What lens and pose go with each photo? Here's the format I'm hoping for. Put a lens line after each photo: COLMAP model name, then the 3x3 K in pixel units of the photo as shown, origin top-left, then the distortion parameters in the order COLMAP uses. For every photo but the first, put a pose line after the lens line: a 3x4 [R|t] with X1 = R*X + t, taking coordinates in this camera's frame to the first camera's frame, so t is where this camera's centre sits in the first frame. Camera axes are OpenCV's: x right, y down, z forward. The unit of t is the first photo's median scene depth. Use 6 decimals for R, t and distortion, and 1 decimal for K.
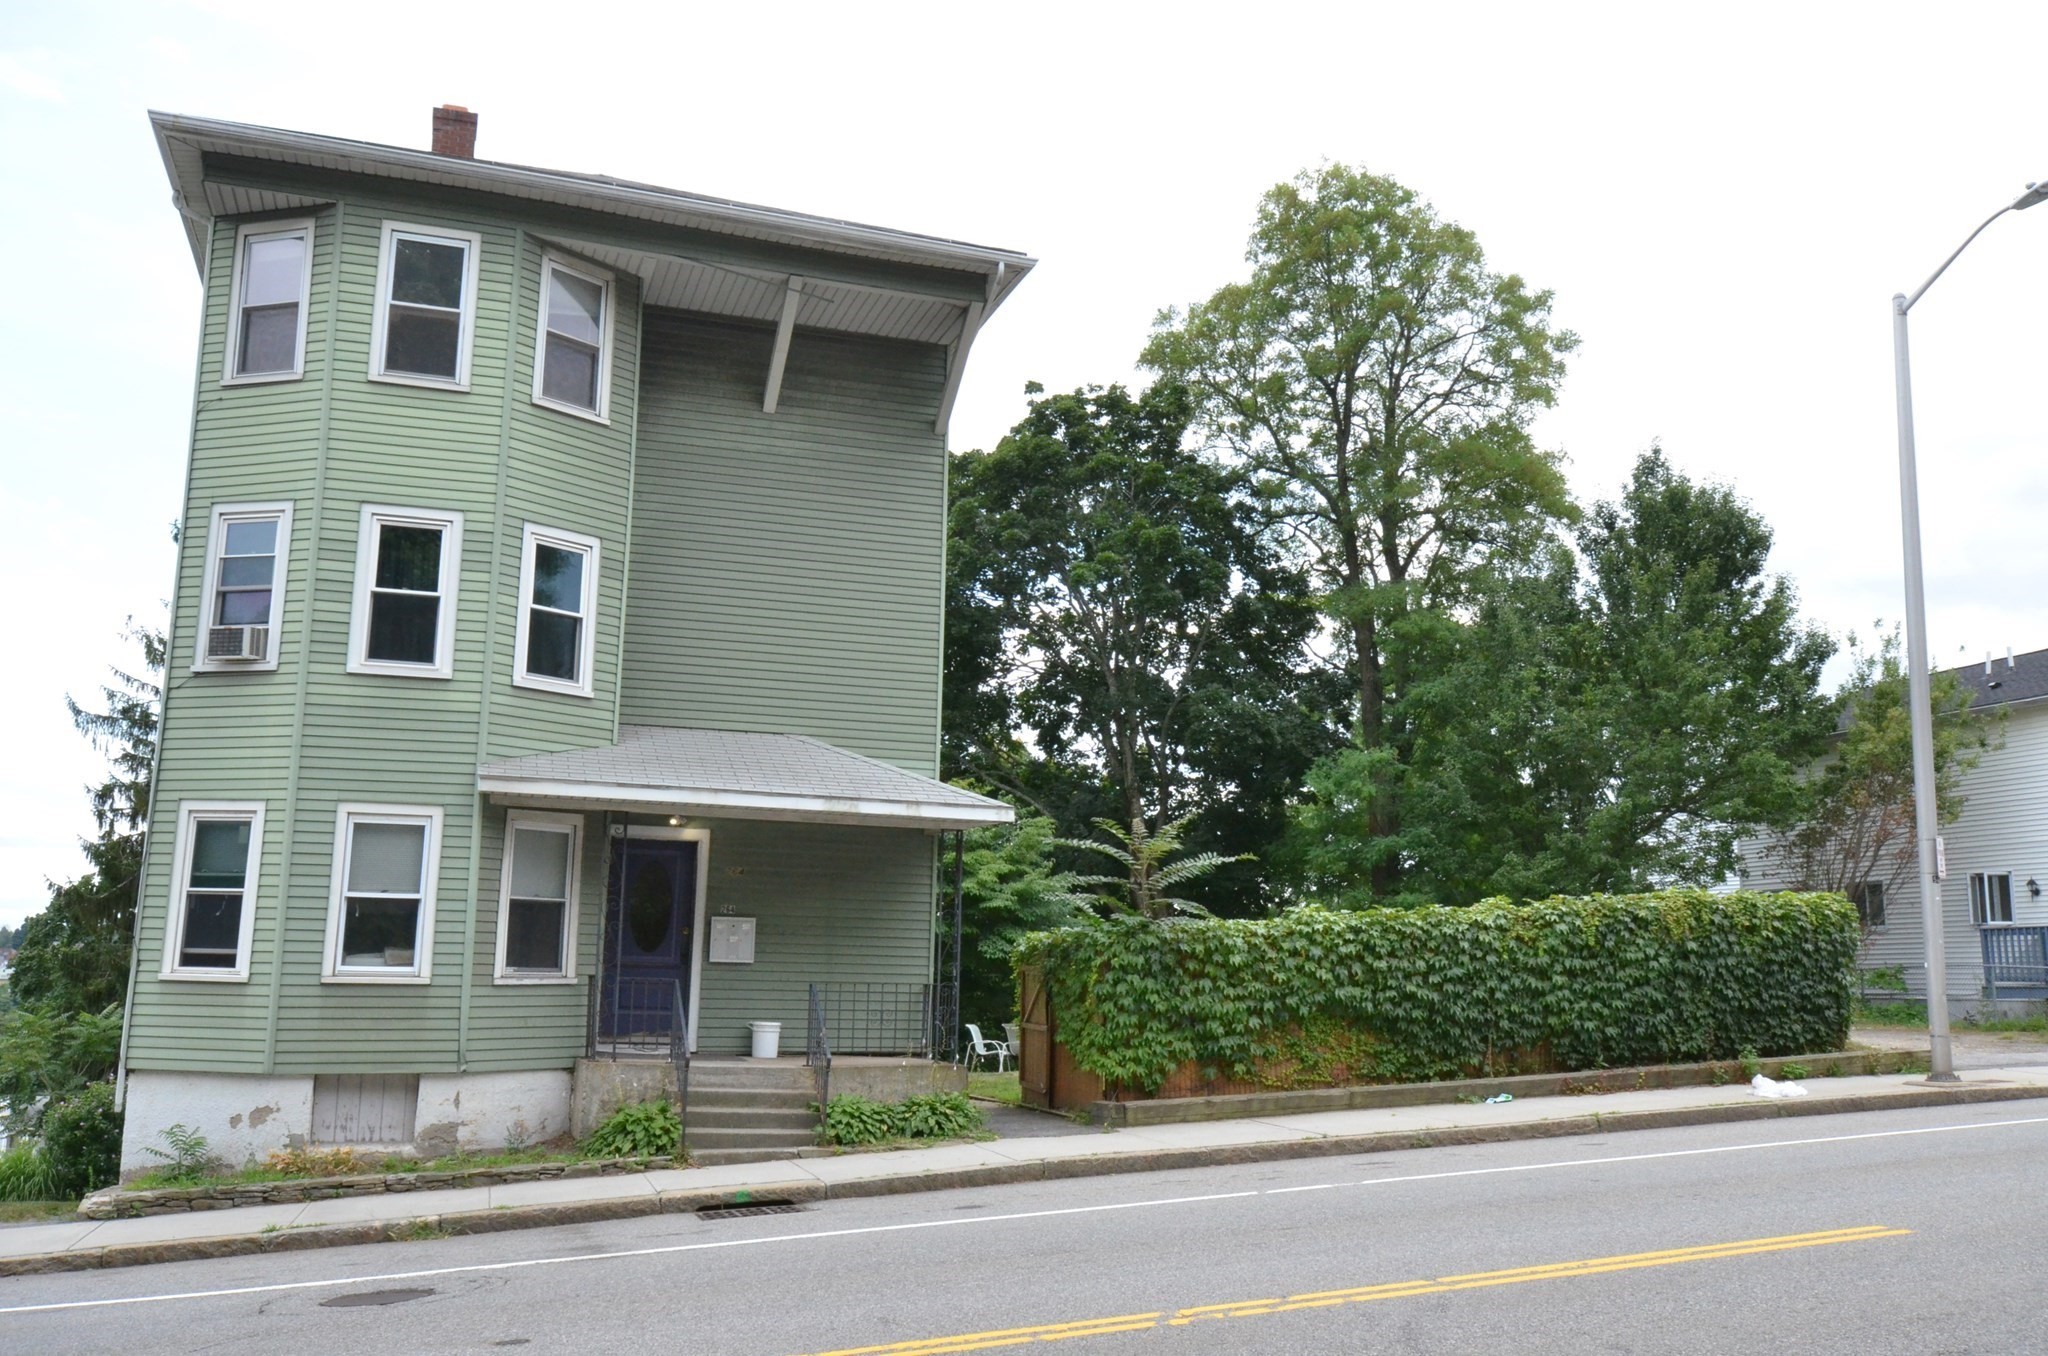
lens RADIAL K [[1755.6, 0, 1024.0], [0, 1755.6, 678.0], [0, 0, 1]] dist [-0.007666, -0.001439]
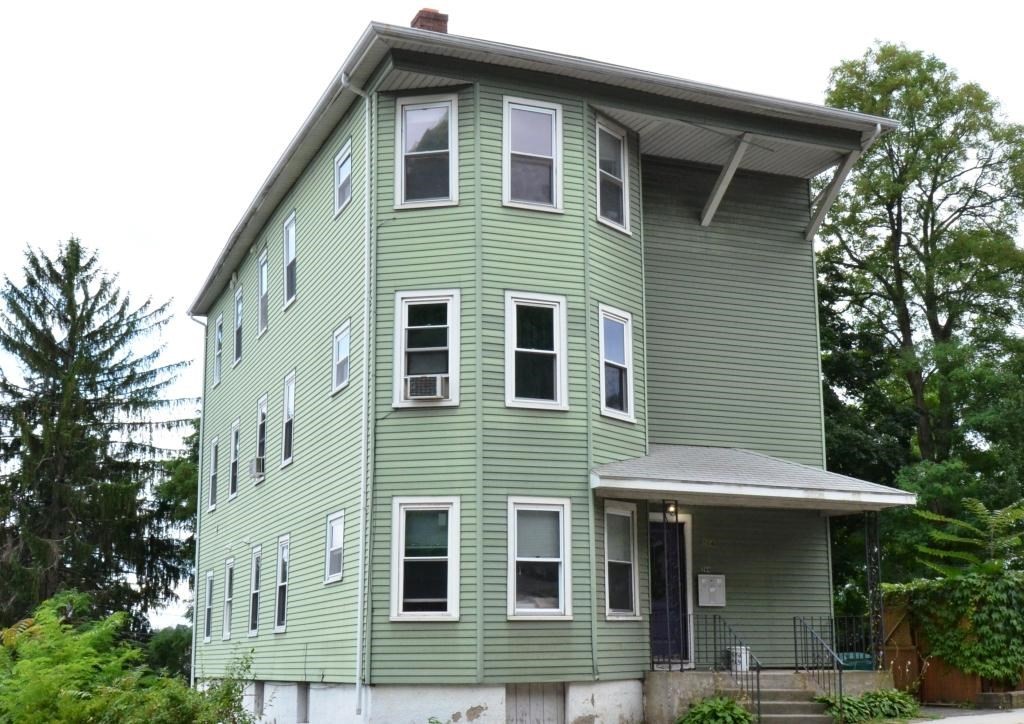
lens RADIAL K [[1370.2, 0, 512.5], [0, 1370.2, 388.5], [0, 0, 1]] dist [0.004613, 0.004919]
pose [[0.997252, -0.010683, 0.073307, -0.444602], [0.012444, 0.999644, -0.023604, 0.008357], [-0.073029, 0.024451, 0.997030, -0.126782]]
